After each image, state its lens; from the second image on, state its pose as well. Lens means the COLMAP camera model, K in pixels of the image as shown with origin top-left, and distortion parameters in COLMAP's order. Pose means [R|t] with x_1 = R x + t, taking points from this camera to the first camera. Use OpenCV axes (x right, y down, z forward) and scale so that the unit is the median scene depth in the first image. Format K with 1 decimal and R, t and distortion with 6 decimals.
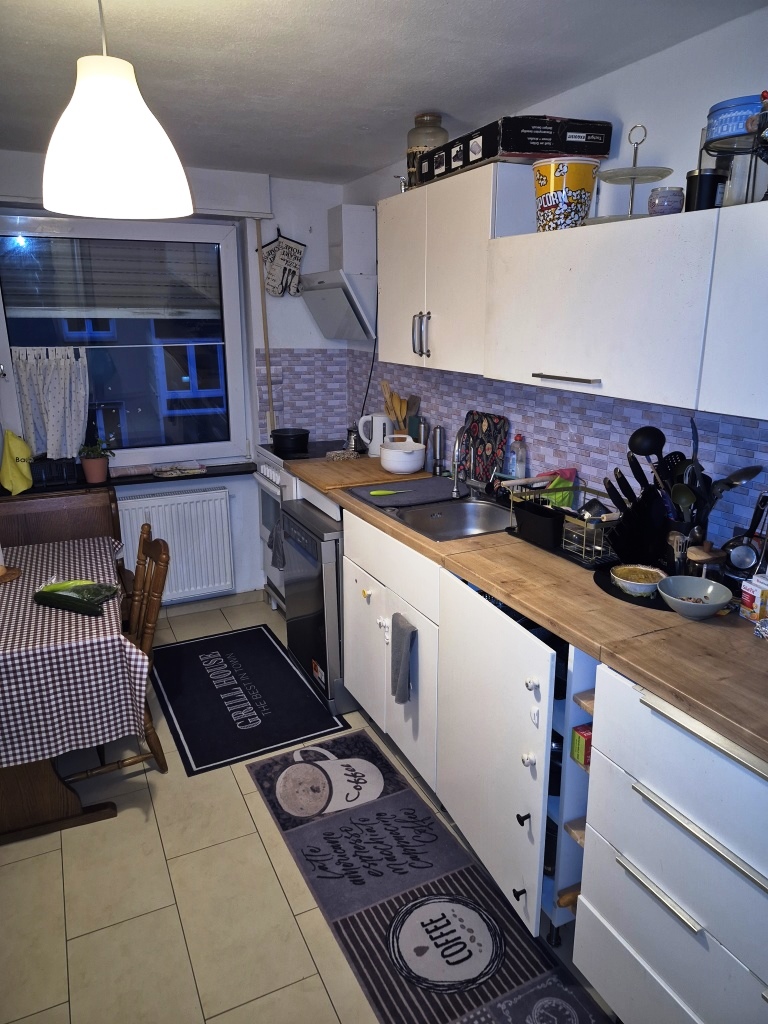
lens RADIAL K [[699.7, 0, 387.0], [0, 699.7, 513.1], [0, 0, 1]] dist [0.090091, -0.104881]
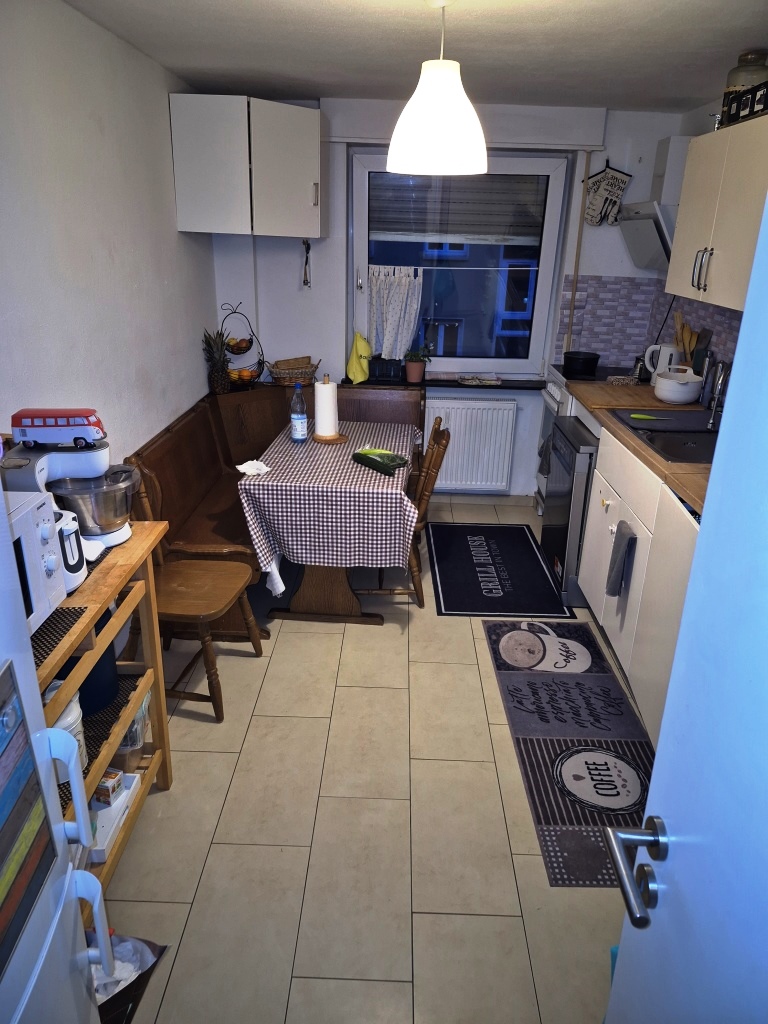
lens RADIAL K [[699.7, 0, 387.0], [0, 699.7, 513.1], [0, 0, 1]] dist [0.090091, -0.104881]
pose [[0.889965, 0.192485, -0.413414, 0.118631], [-0.149520, 0.979605, 0.134227, 0.028215], [0.430819, -0.057644, 0.900595, -0.163495]]
